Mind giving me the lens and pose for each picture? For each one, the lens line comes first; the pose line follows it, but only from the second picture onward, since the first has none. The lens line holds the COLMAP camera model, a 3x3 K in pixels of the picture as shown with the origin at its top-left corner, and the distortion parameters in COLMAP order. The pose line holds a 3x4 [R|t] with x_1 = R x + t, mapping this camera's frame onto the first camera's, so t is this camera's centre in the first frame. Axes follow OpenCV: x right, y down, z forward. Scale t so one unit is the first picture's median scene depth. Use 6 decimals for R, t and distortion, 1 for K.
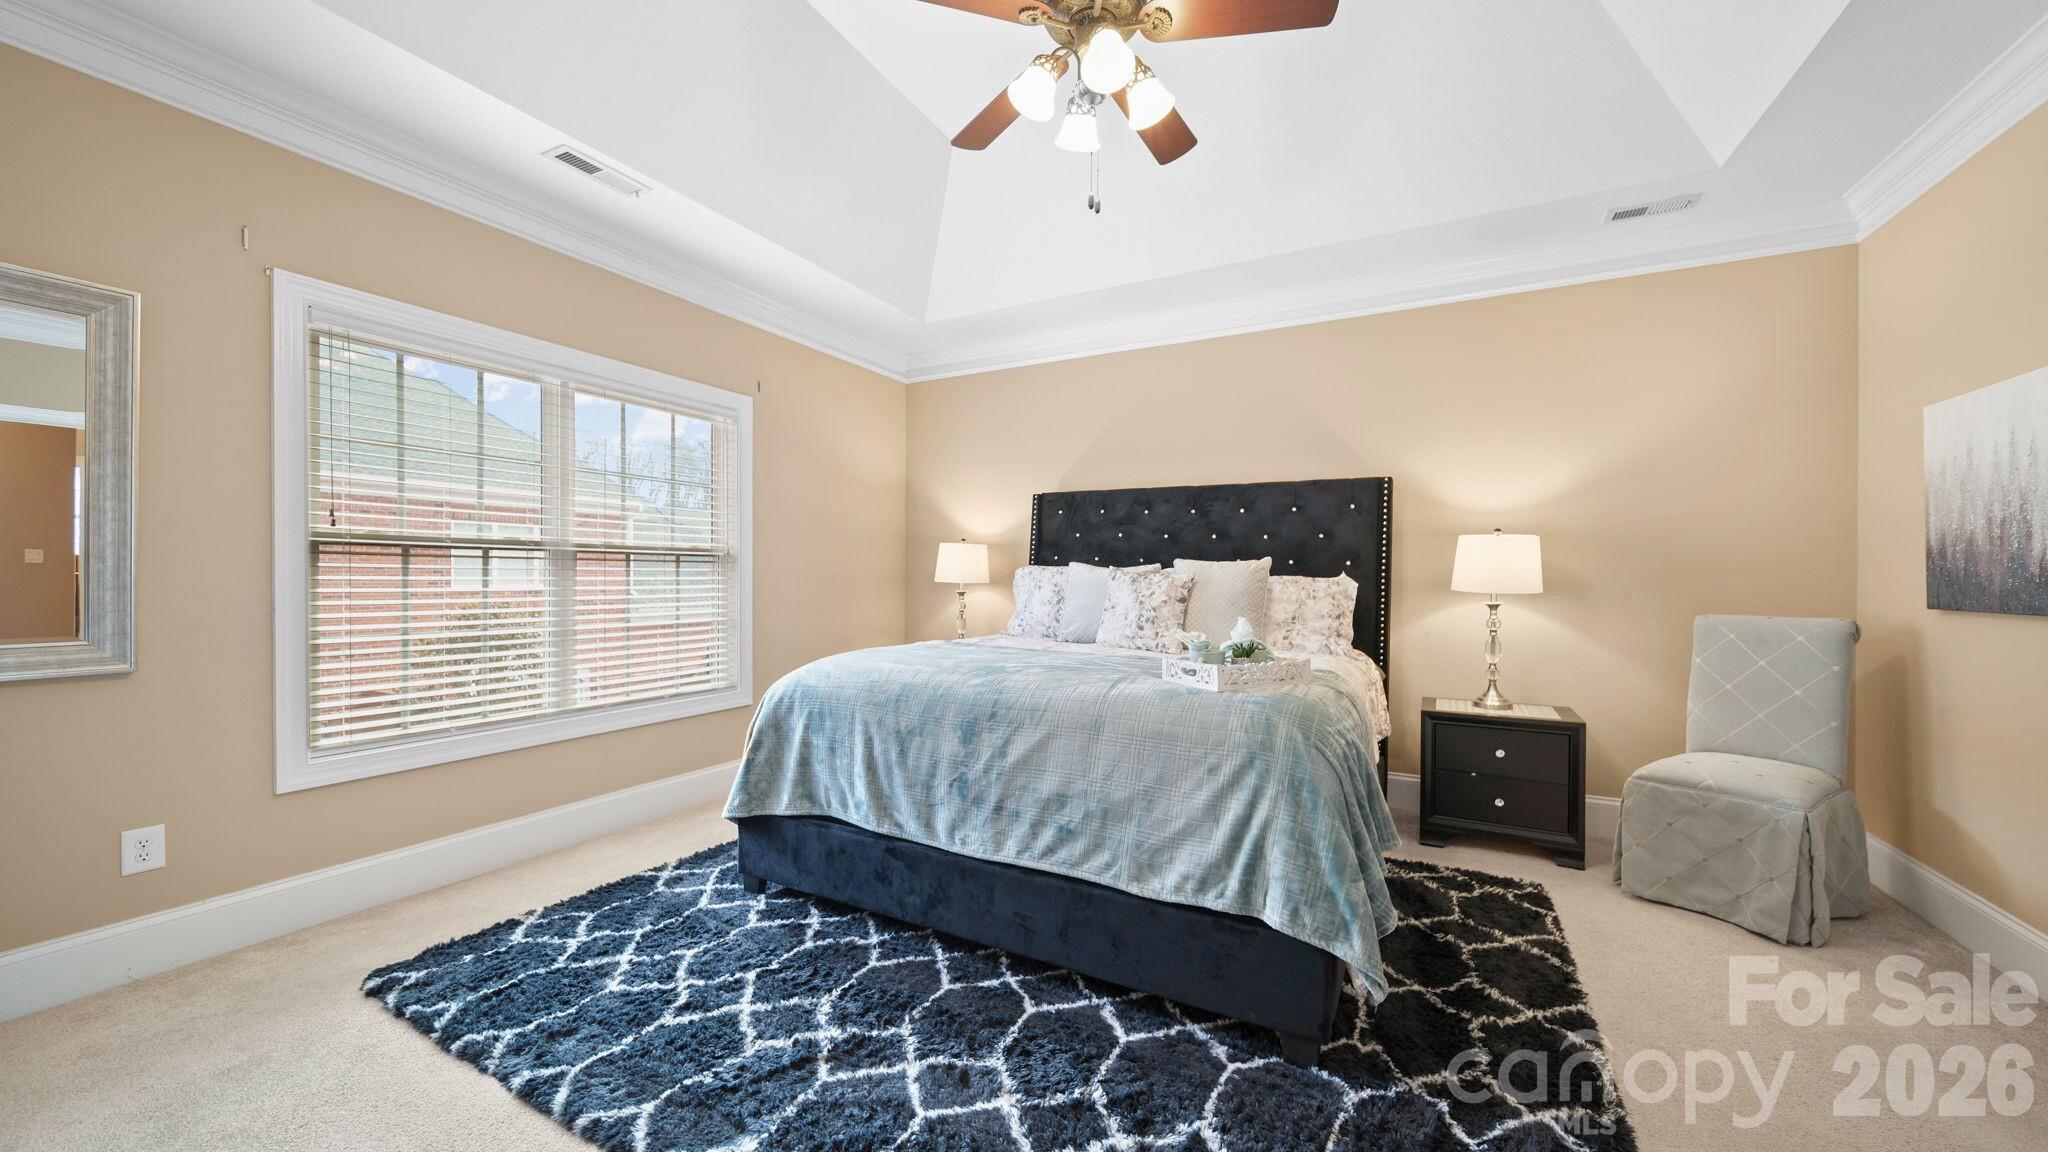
lens RADIAL K [[731.3, 0, 1033.4], [0, 731.3, 573.9], [0, 0, 1]] dist [-0.002240, -0.000225]
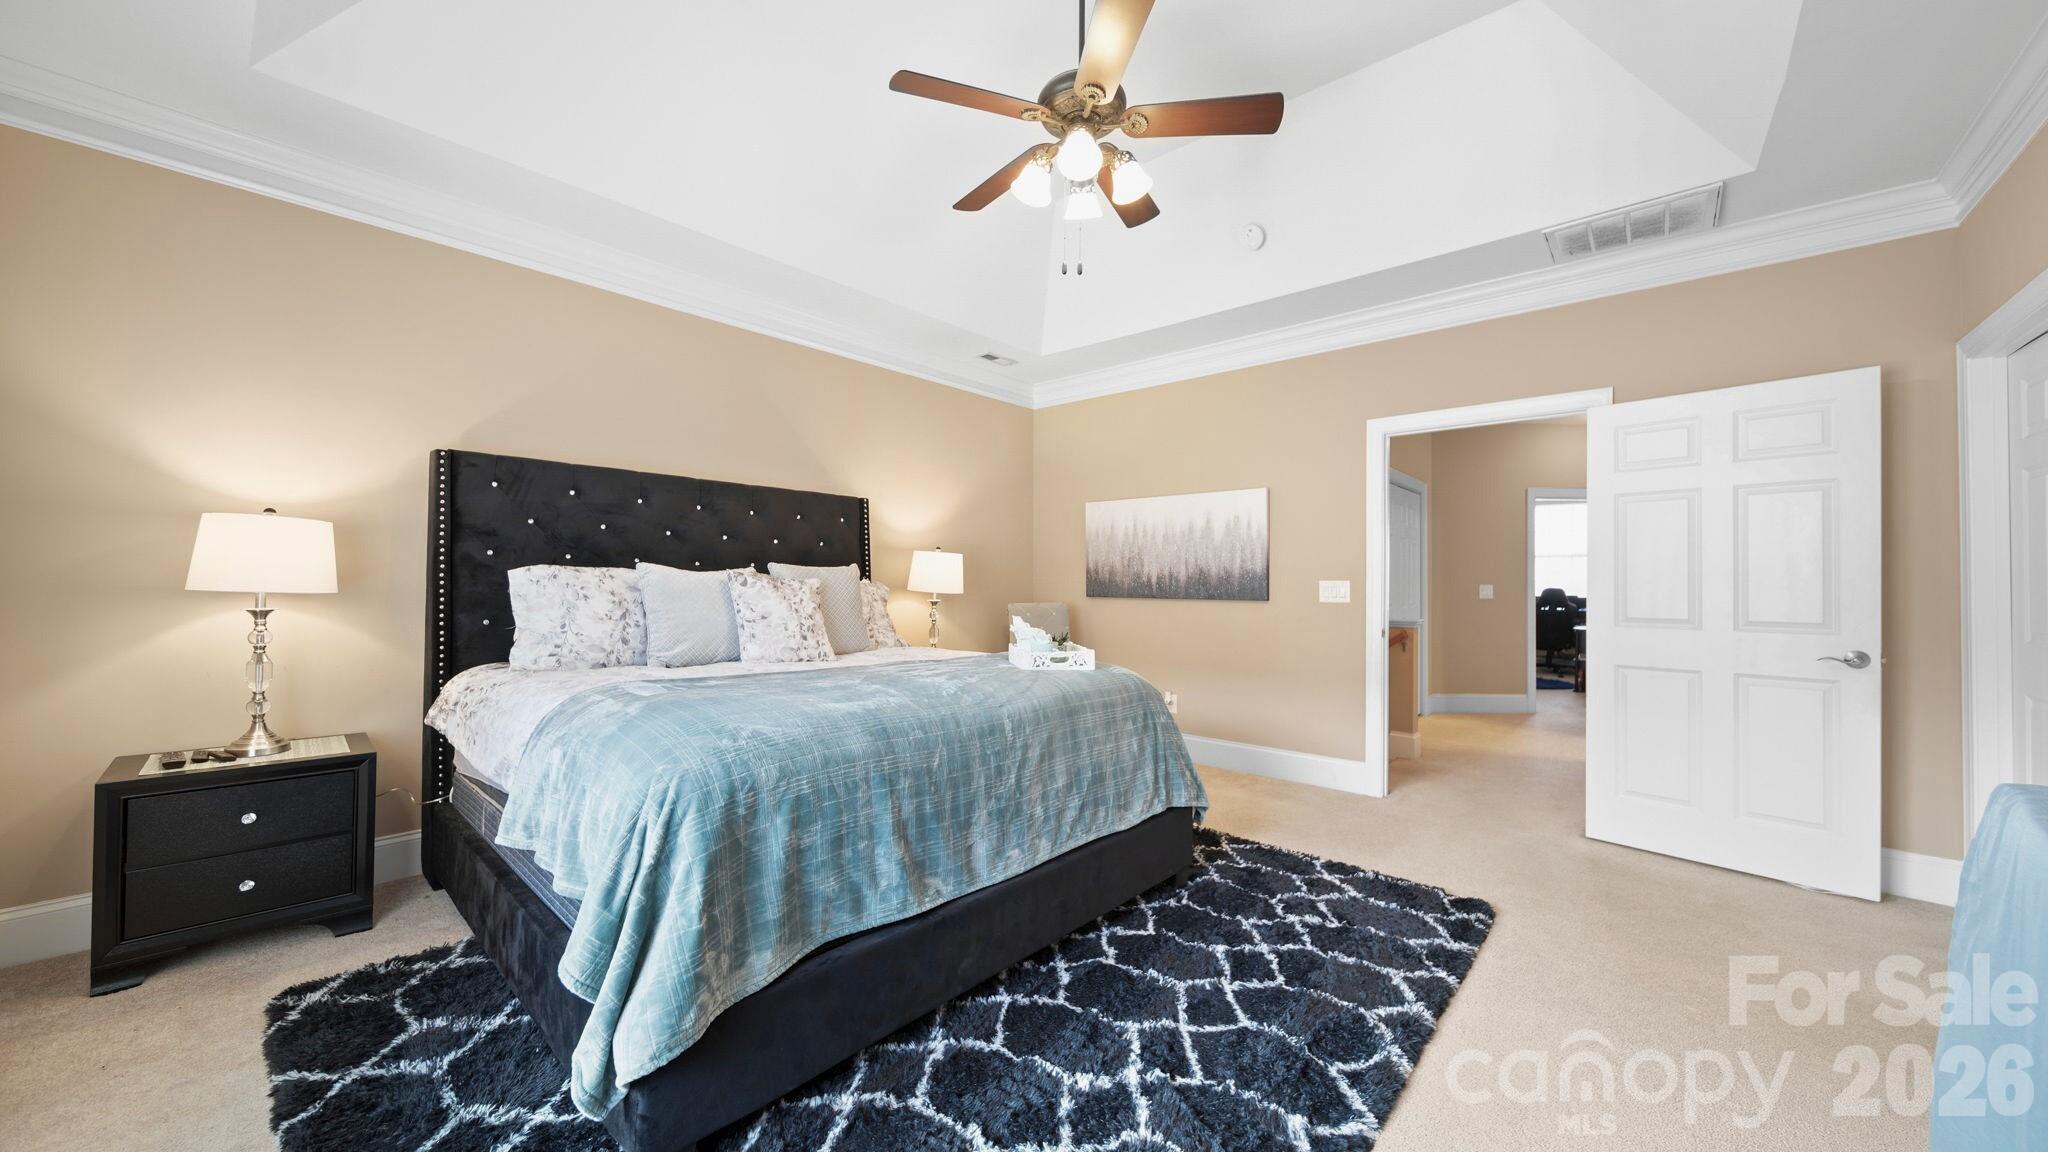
lens RADIAL K [[731.3, 0, 1024.2], [0, 731.3, 568.4], [0, 0, 1]] dist [-0.002240, -0.000225]
pose [[0.229064, 0.015200, 0.973293, -0.907153], [-0.010642, 0.999857, -0.013110, -0.006117], [-0.973353, -0.007355, 0.229193, 0.679815]]
